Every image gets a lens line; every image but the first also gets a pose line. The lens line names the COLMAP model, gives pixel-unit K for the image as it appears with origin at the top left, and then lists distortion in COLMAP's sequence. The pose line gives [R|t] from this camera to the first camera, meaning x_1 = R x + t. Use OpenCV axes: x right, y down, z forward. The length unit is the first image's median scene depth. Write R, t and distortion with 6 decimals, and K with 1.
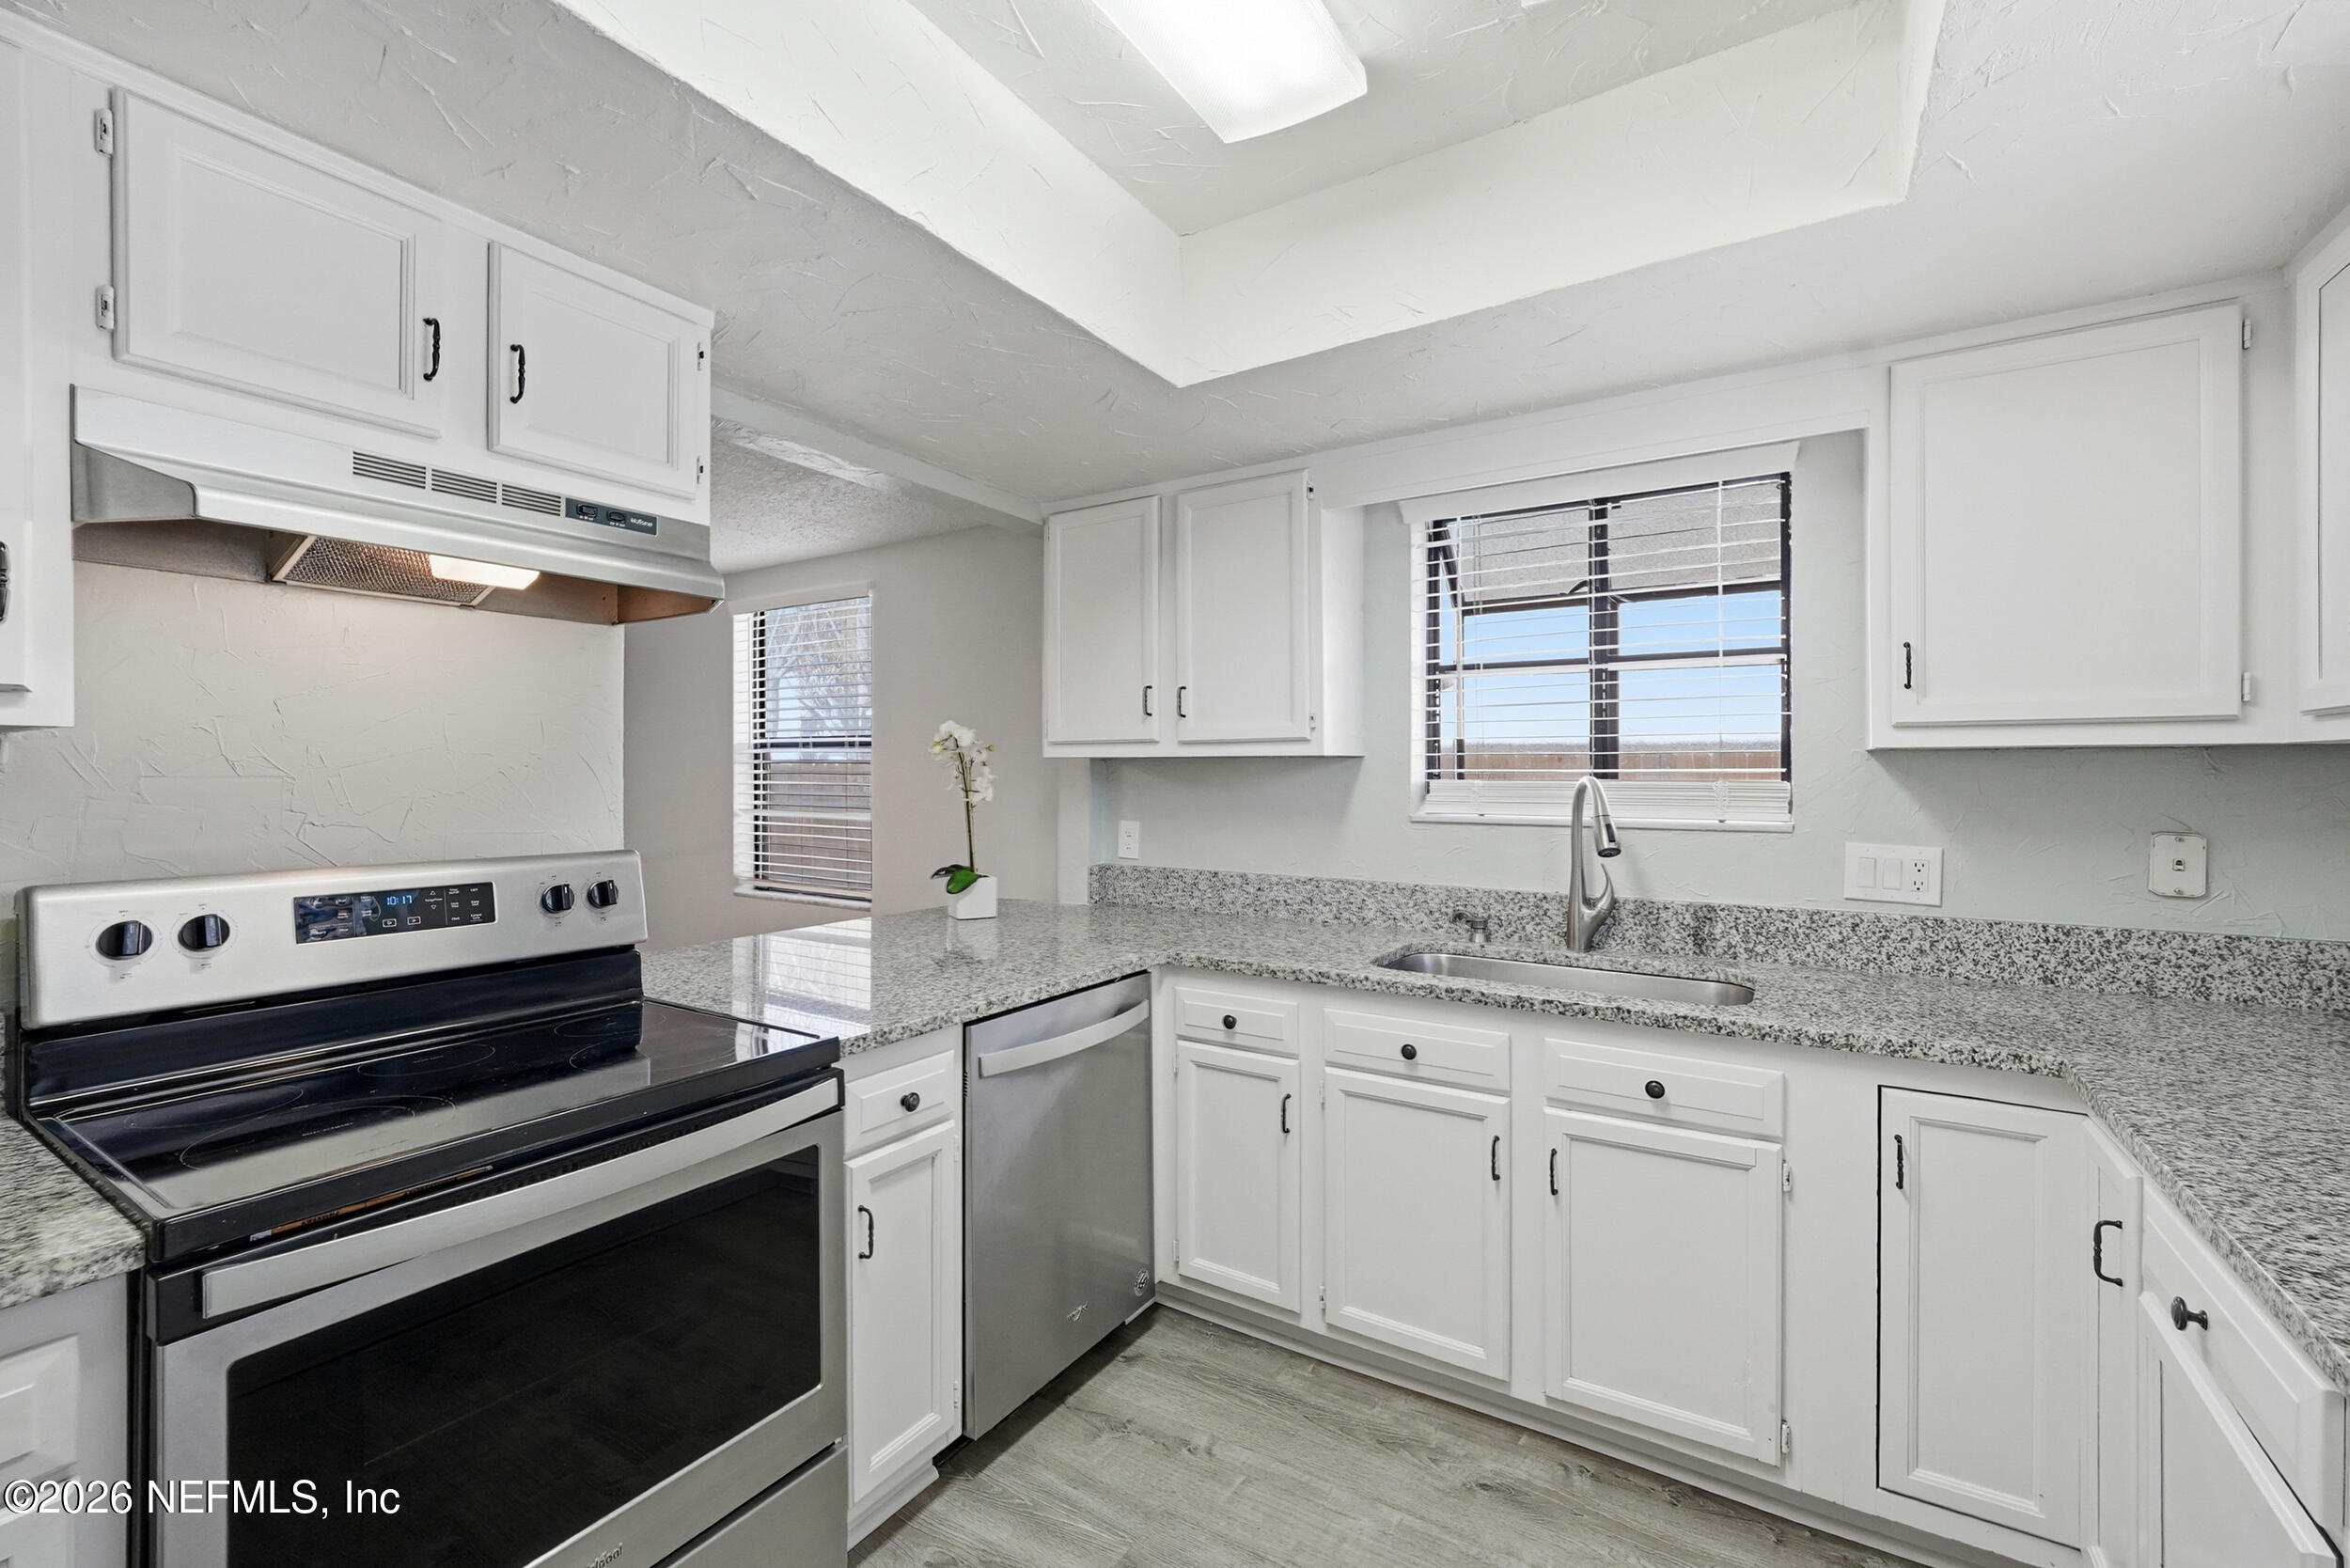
lens RADIAL K [[971.3, 0, 1184.5], [0, 971.3, 786.3], [0, 0, 1]] dist [-0.009224, 0.001400]
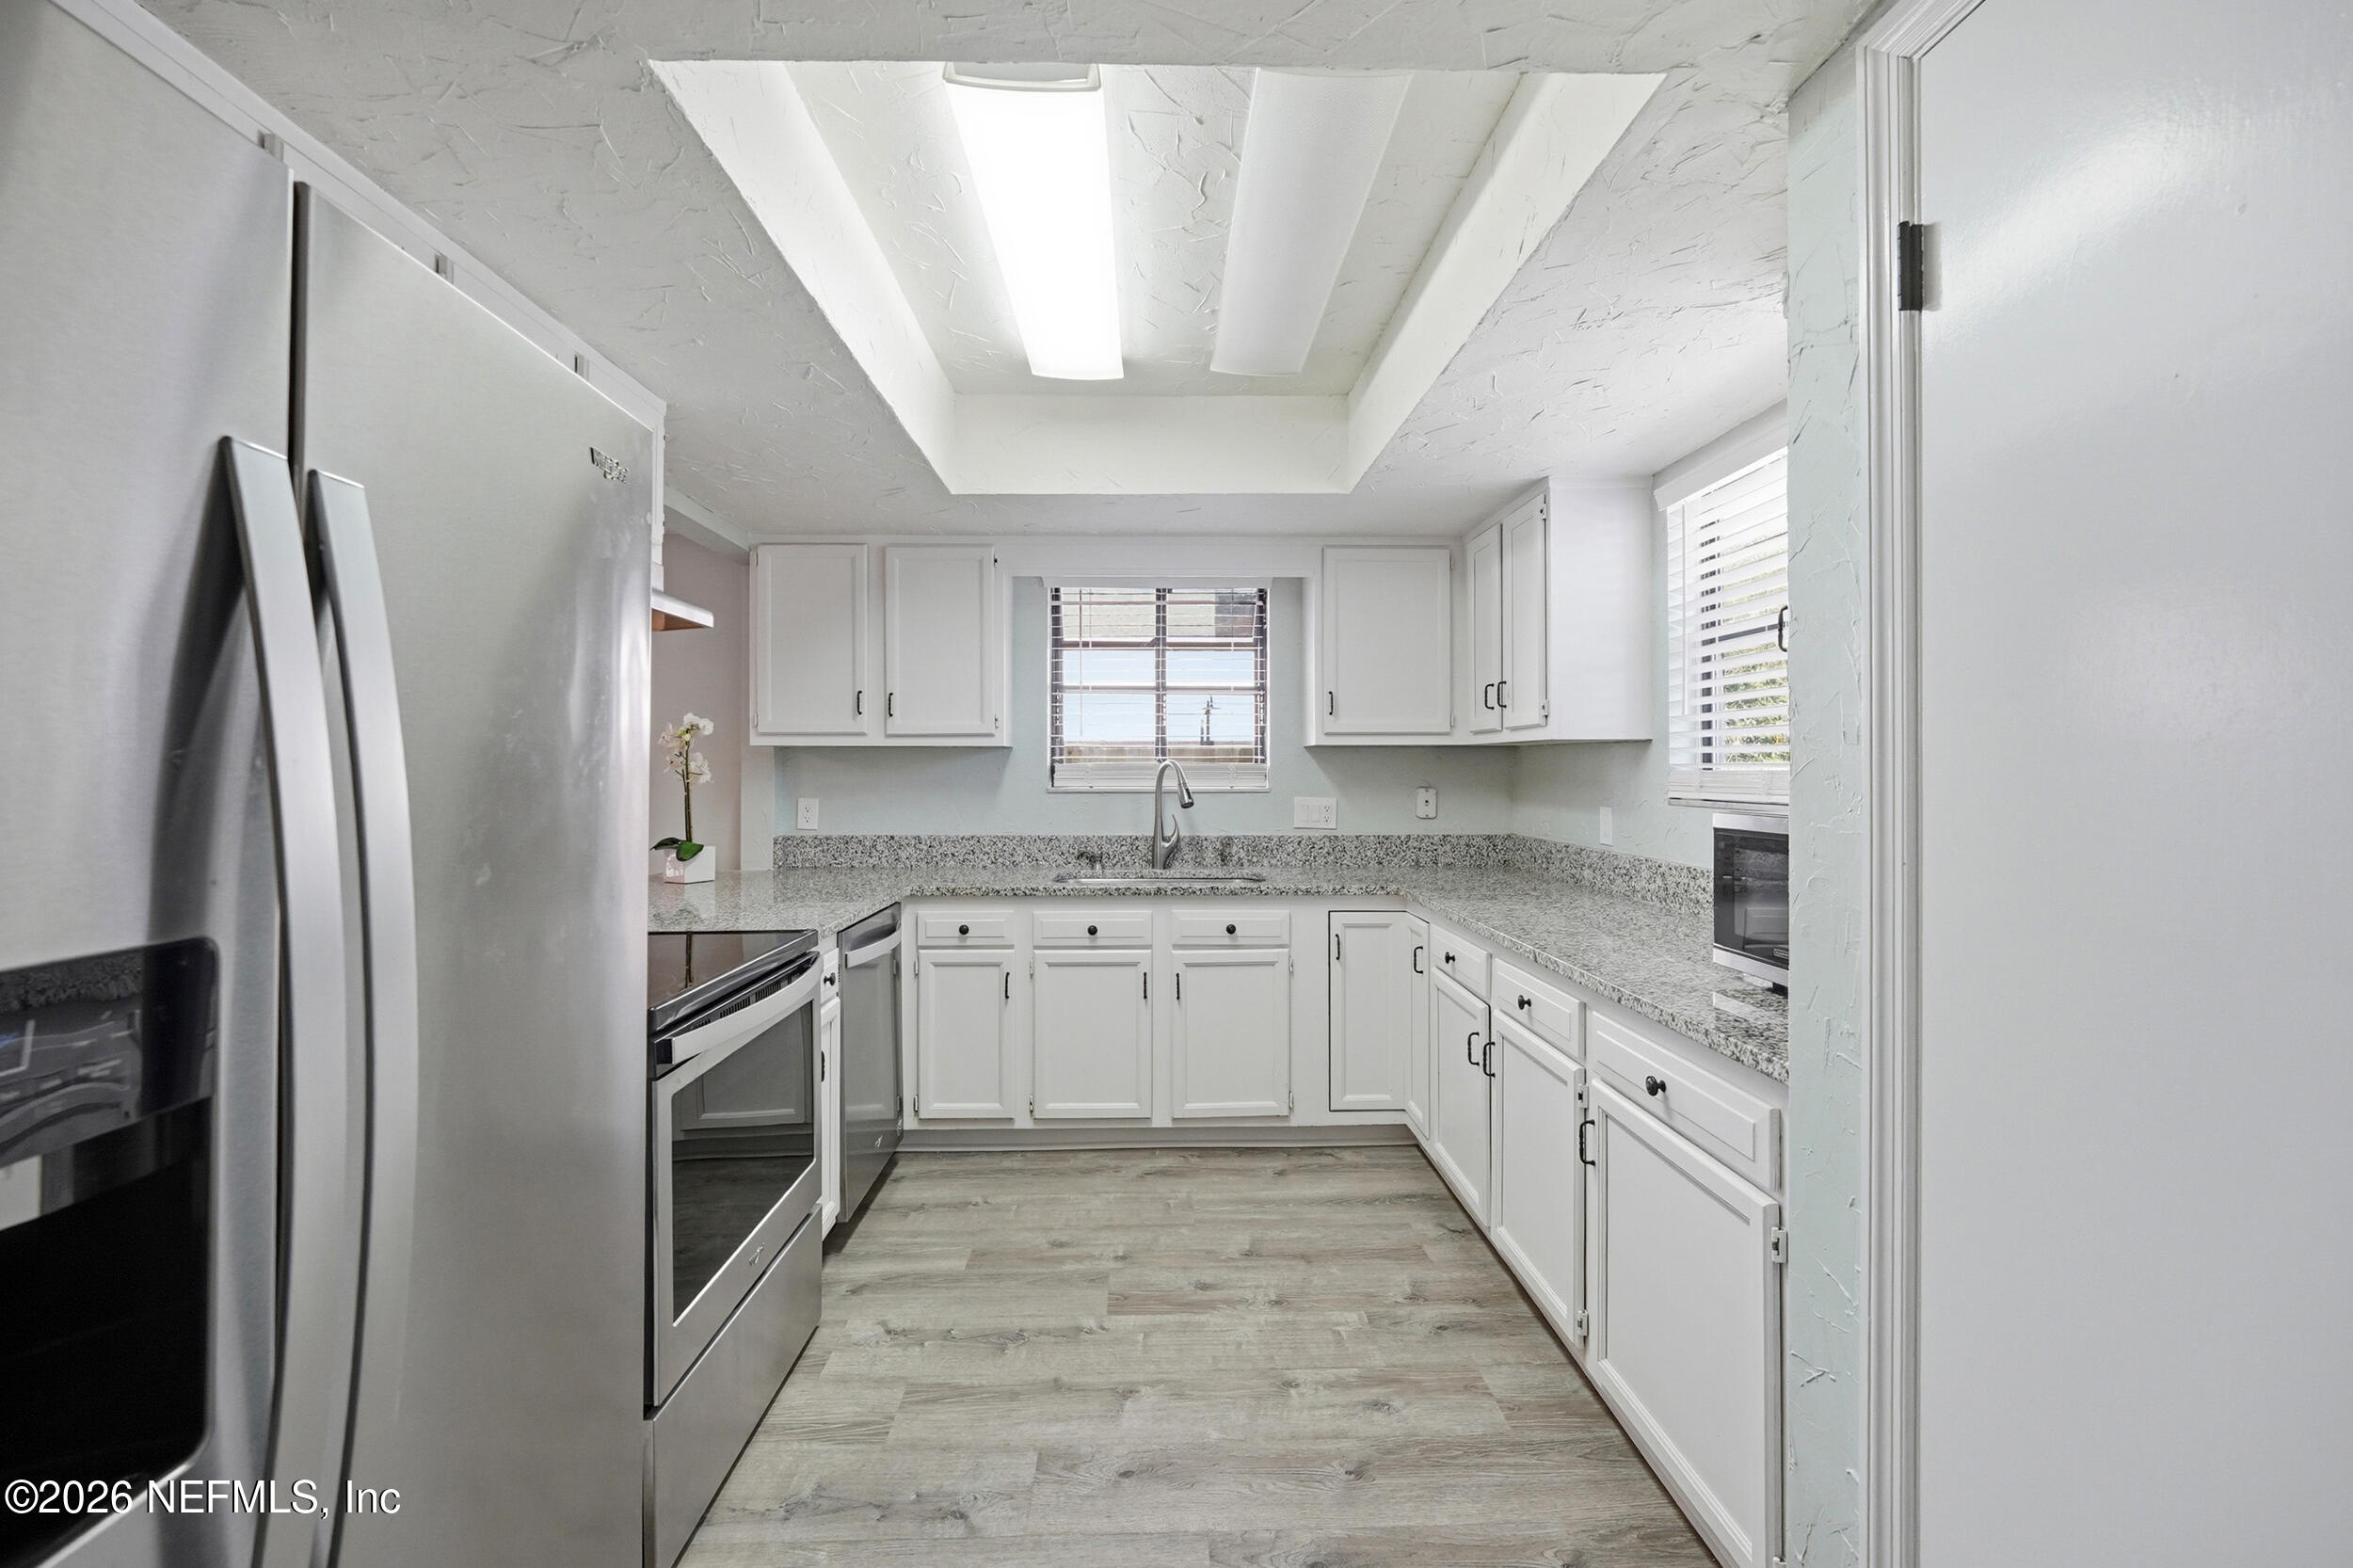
lens RADIAL K [[972.5, 0, 1159.6], [0, 972.5, 795.8], [0, 0, 1]] dist [-0.009224, 0.001400]
pose [[0.835299, -0.015280, 0.549584, -0.511737], [0.008121, 0.999848, 0.015455, 0.023971], [-0.549736, -0.008447, 0.835296, -0.372290]]
